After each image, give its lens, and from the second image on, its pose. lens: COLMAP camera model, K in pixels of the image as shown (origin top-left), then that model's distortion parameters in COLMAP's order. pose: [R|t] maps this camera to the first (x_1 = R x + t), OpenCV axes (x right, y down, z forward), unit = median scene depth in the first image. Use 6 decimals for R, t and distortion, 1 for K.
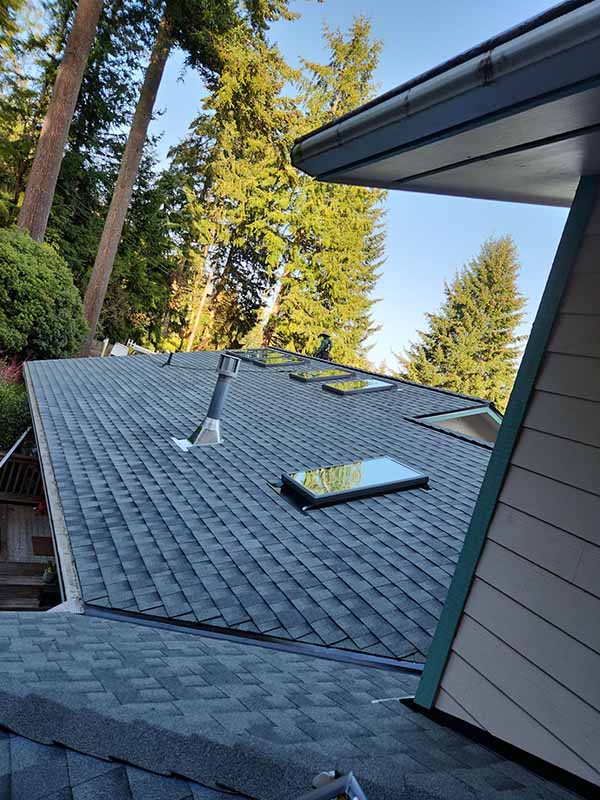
lens RADIAL K [[525.8, 0, 303.1], [0, 525.8, 393.7], [0, 0, 1]] dist [0.082032, -0.072079]
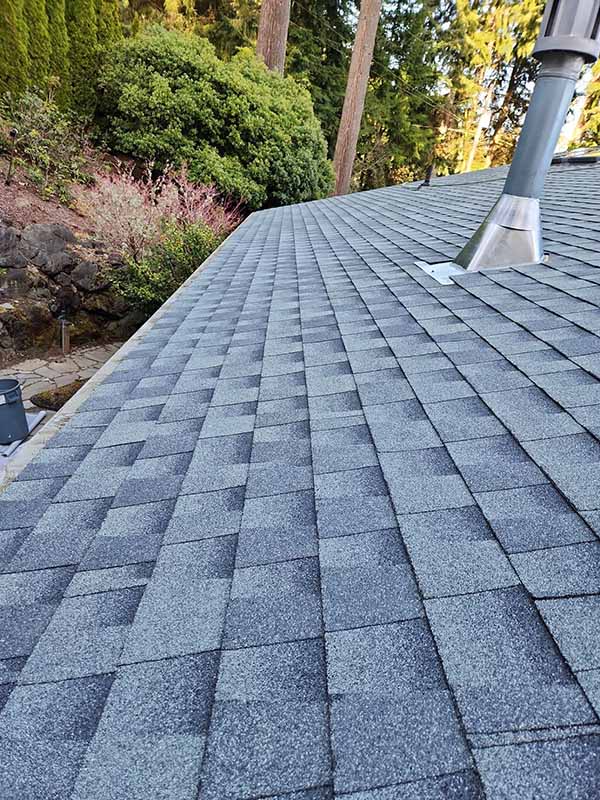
lens RADIAL K [[525.8, 0, 303.1], [0, 525.8, 393.7], [0, 0, 1]] dist [0.082032, -0.072079]
pose [[0.879214, 0.038599, -0.474860, -0.044044], [0.070446, 0.975224, 0.209704, 0.033755], [0.471189, -0.217827, 0.854712, 0.207924]]
